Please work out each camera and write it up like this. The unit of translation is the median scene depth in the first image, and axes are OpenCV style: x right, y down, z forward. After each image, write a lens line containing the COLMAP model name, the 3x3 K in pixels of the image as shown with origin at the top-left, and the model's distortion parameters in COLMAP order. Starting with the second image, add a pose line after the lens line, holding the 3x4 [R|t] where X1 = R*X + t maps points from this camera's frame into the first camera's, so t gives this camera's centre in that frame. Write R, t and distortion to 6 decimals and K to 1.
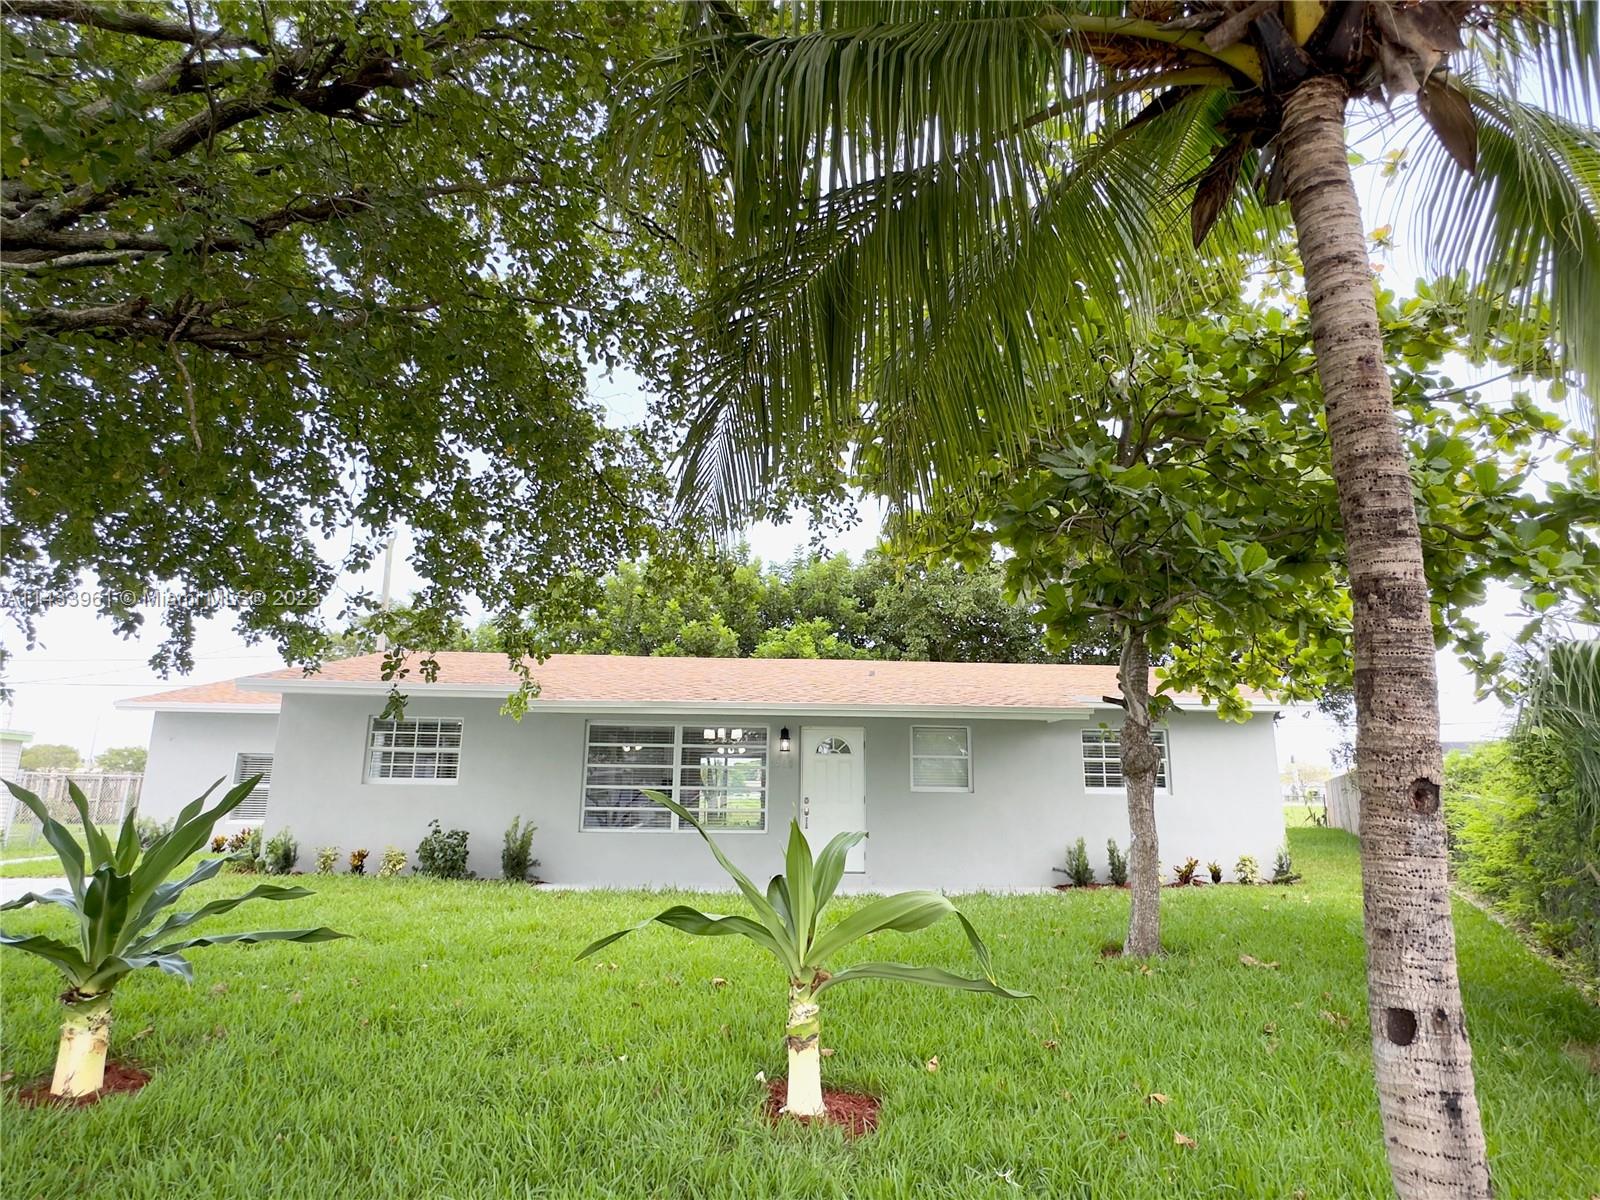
lens RADIAL K [[860.4, 0, 809.5], [0, 860.4, 604.4], [0, 0, 1]] dist [0.002803, -0.000145]
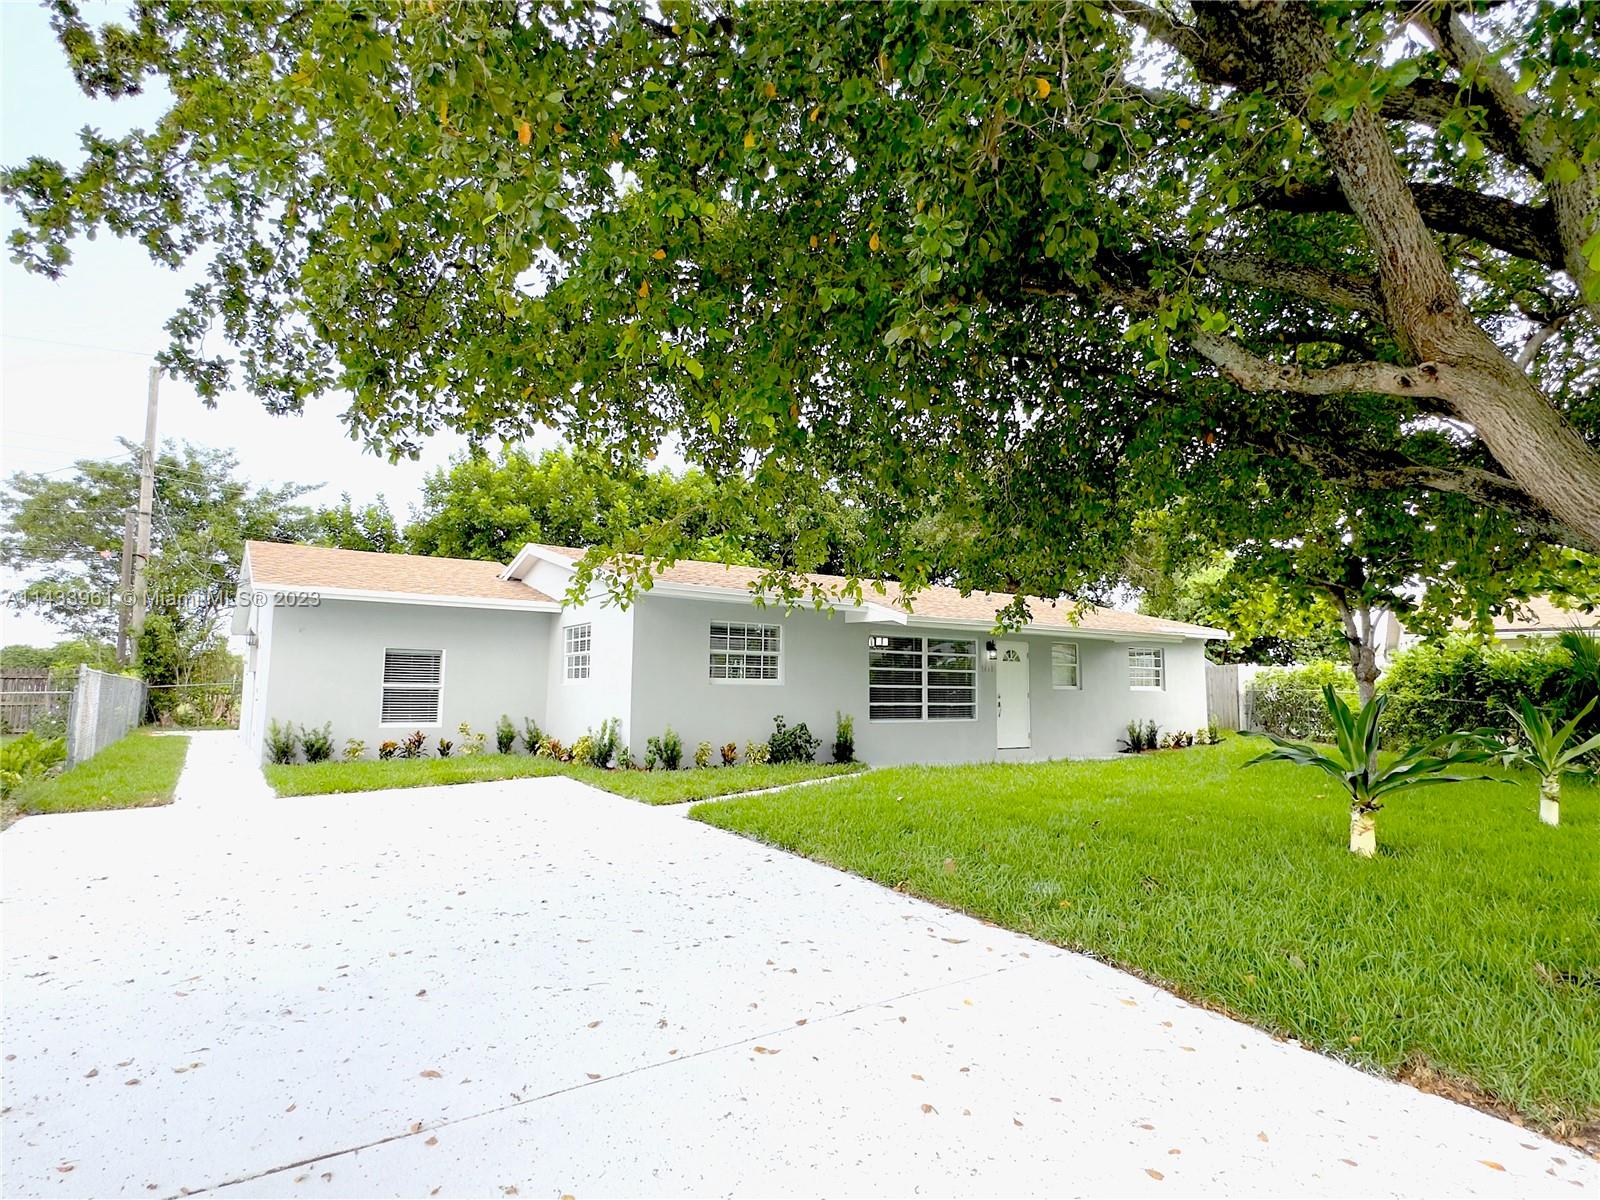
lens RADIAL K [[860.4, 0, 811.5], [0, 860.4, 594.2], [0, 0, 1]] dist [0.002803, -0.000145]
pose [[0.850413, 0.055727, 0.523156, -1.606213], [-0.111162, 0.990957, 0.075141, 0.008879], [-0.514238, -0.122056, 0.848918, 0.075262]]
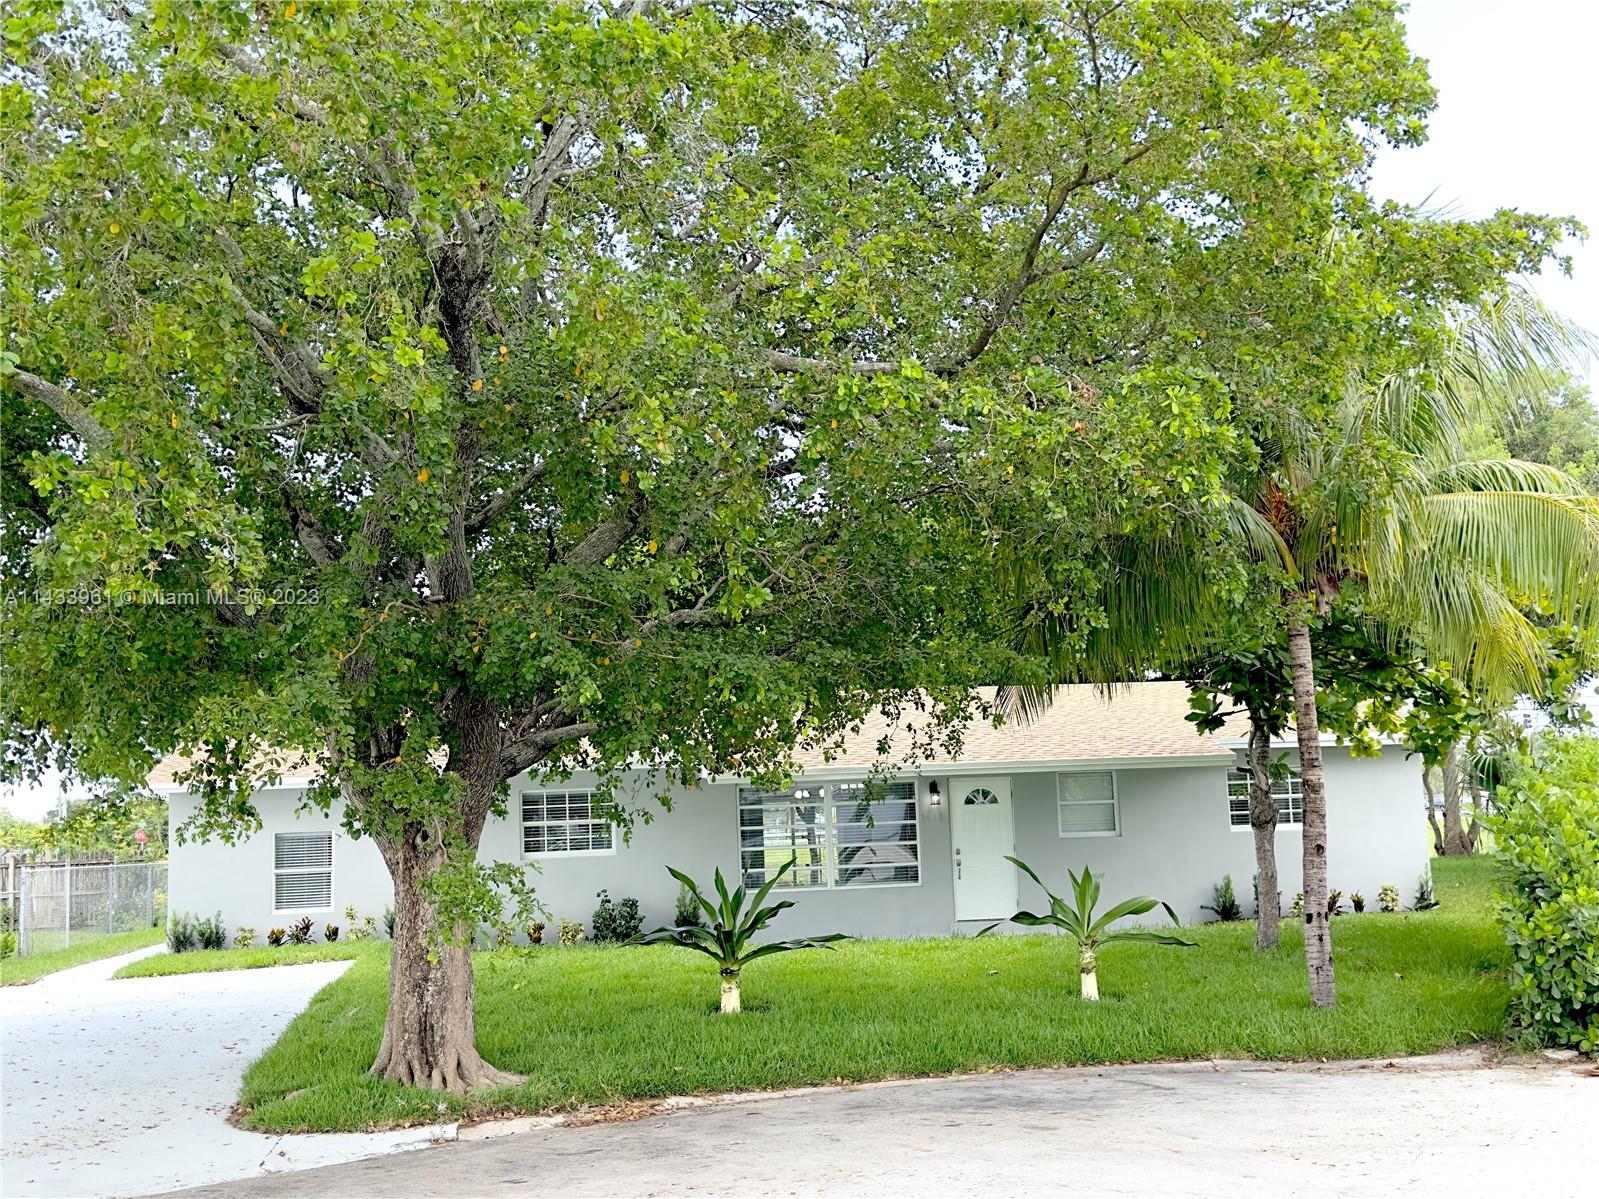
lens RADIAL K [[1835.3, 0, 825.8], [0, 1835.3, 601.3], [0, 0, 1]] dist [0.101453, 0.000000]
pose [[0.996013, -0.040454, 0.079505, -0.536028], [0.032575, 0.994653, 0.098005, -0.472250], [-0.083045, -0.095024, 0.992005, -1.846927]]
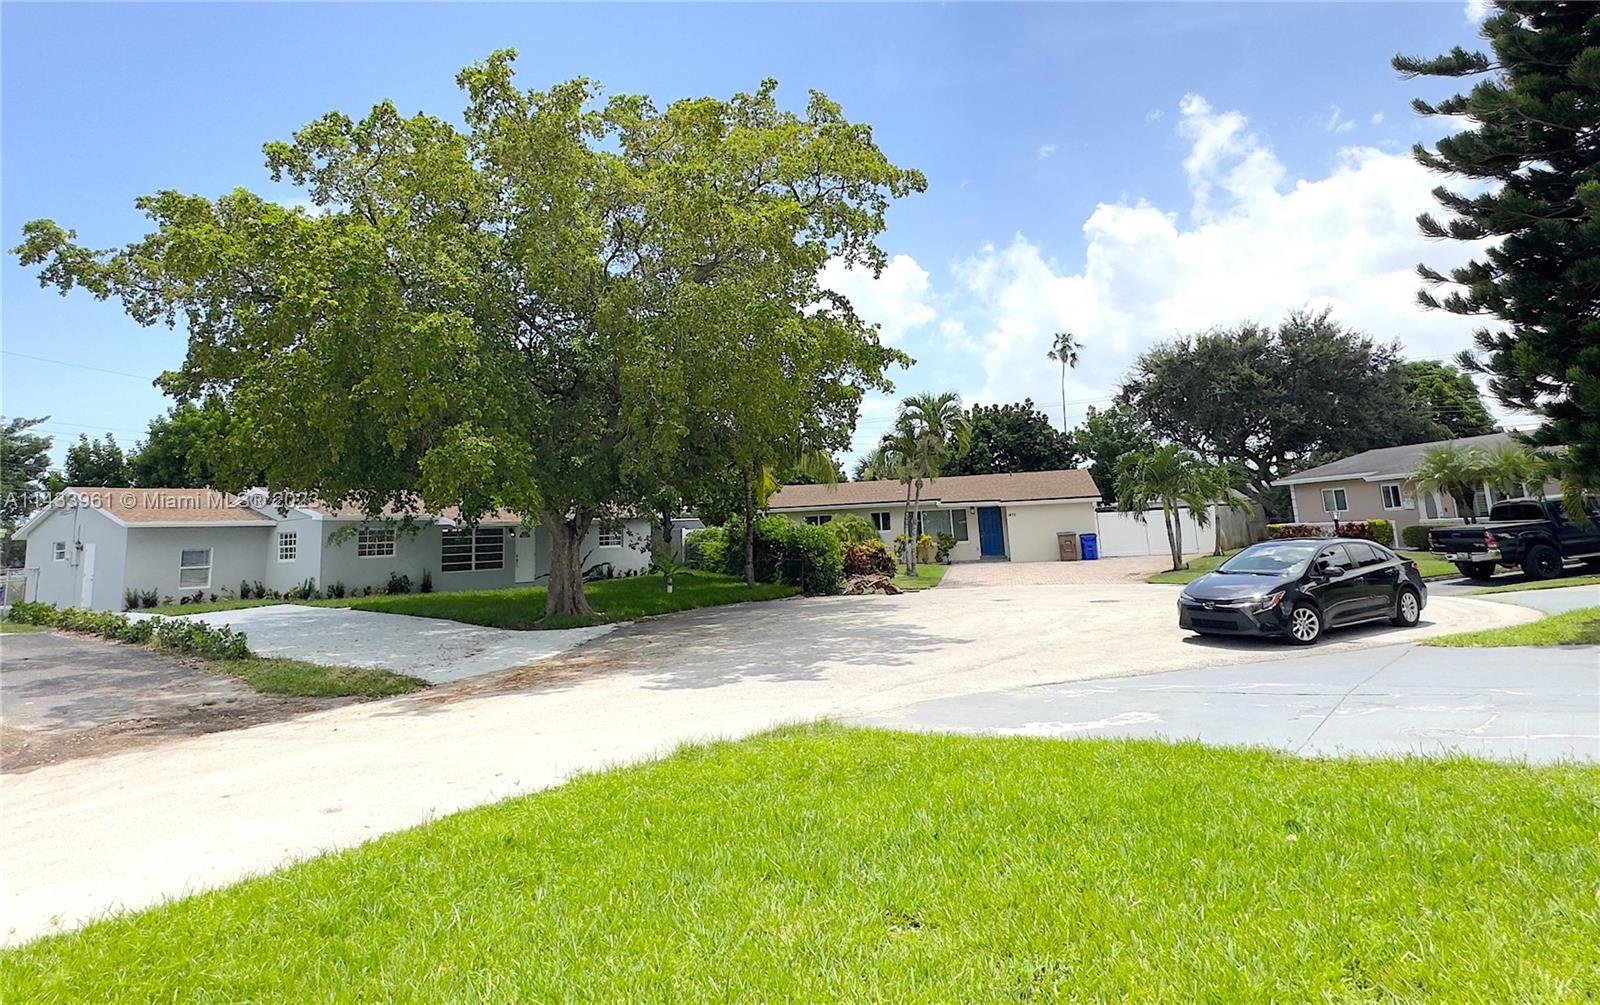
lens RADIAL K [[960.1, 0, 786.9], [0, 960.1, 363.4], [0, 0, 1]] dist [-0.001457, 0.000201]
pose [[0.655040, 0.096424, 0.749416, -2.879804], [-0.115434, 0.992952, -0.026861, -0.619483], [-0.746724, -0.068913, 0.661554, -2.520646]]
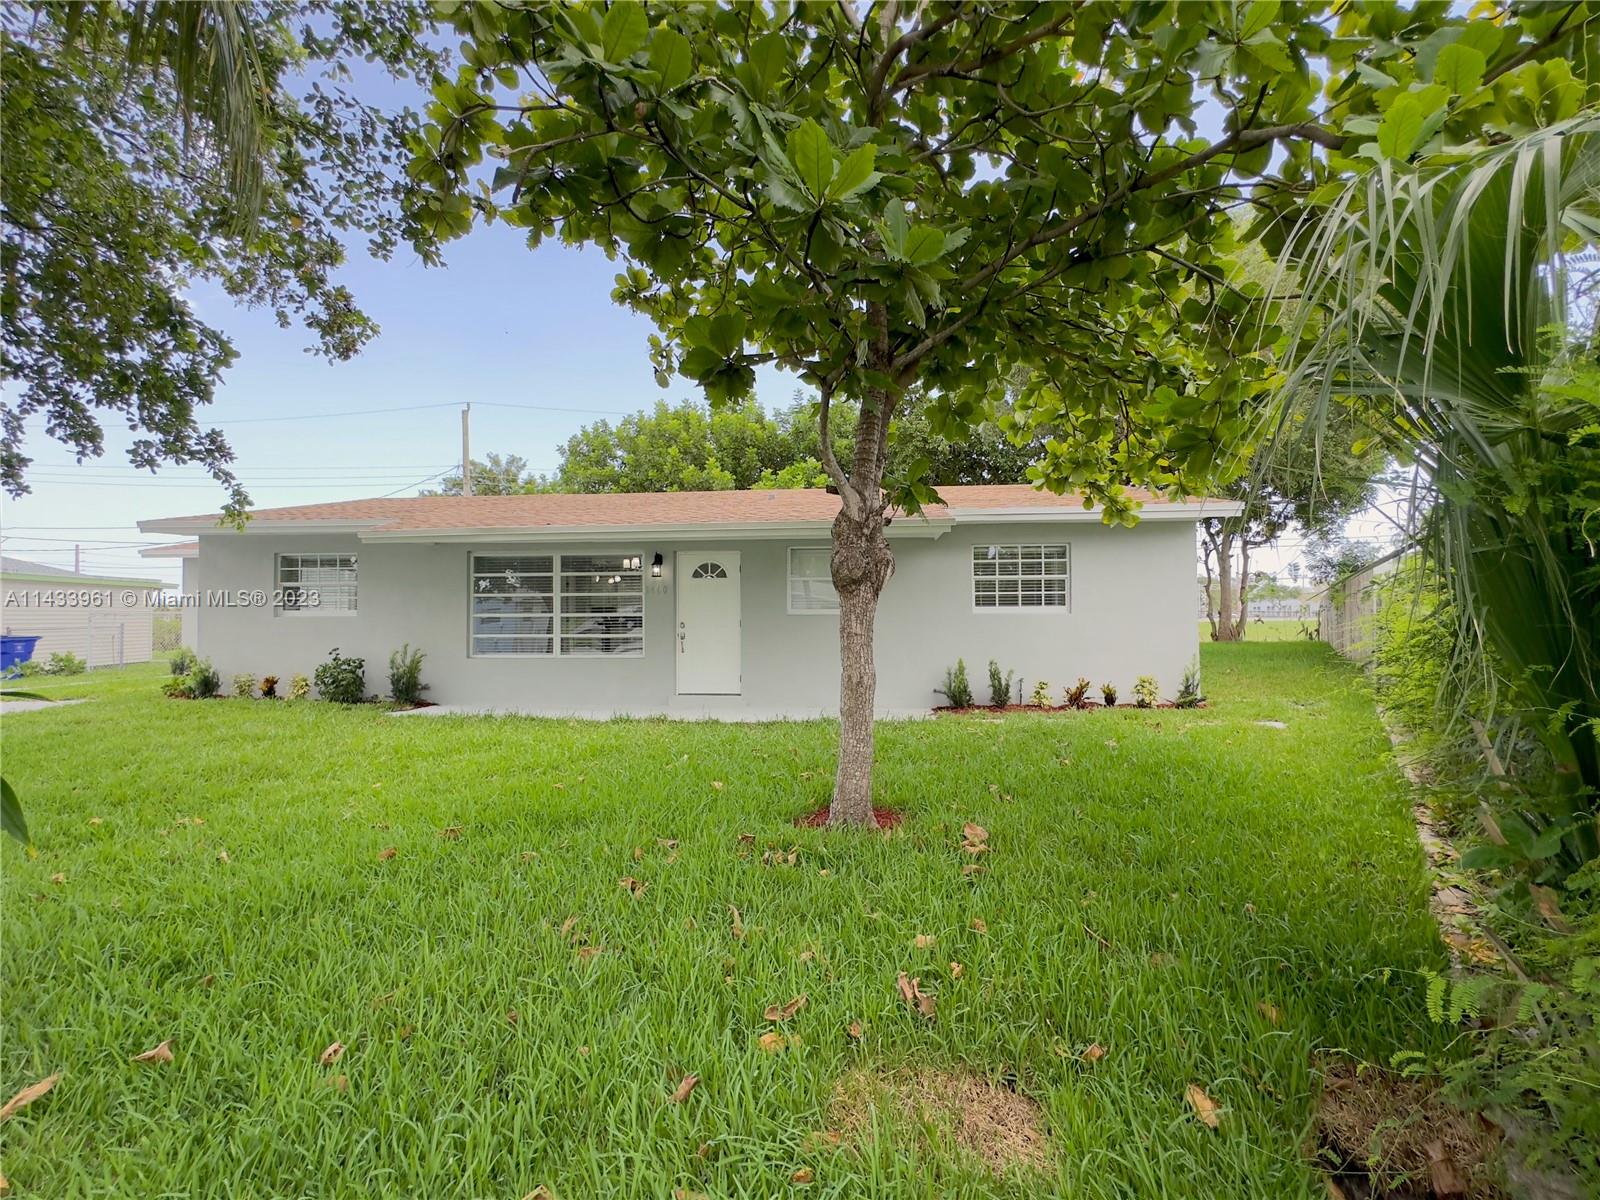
lens RADIAL K [[692.6, 0, 811.2], [0, 692.6, 602.5], [0, 0, 1]] dist [-0.000143, 0.000814]
pose [[0.990326, -0.019350, -0.137404, 0.429379], [0.045548, 0.980692, 0.190179, 0.096493], [0.131071, -0.194598, 0.972086, 0.419091]]
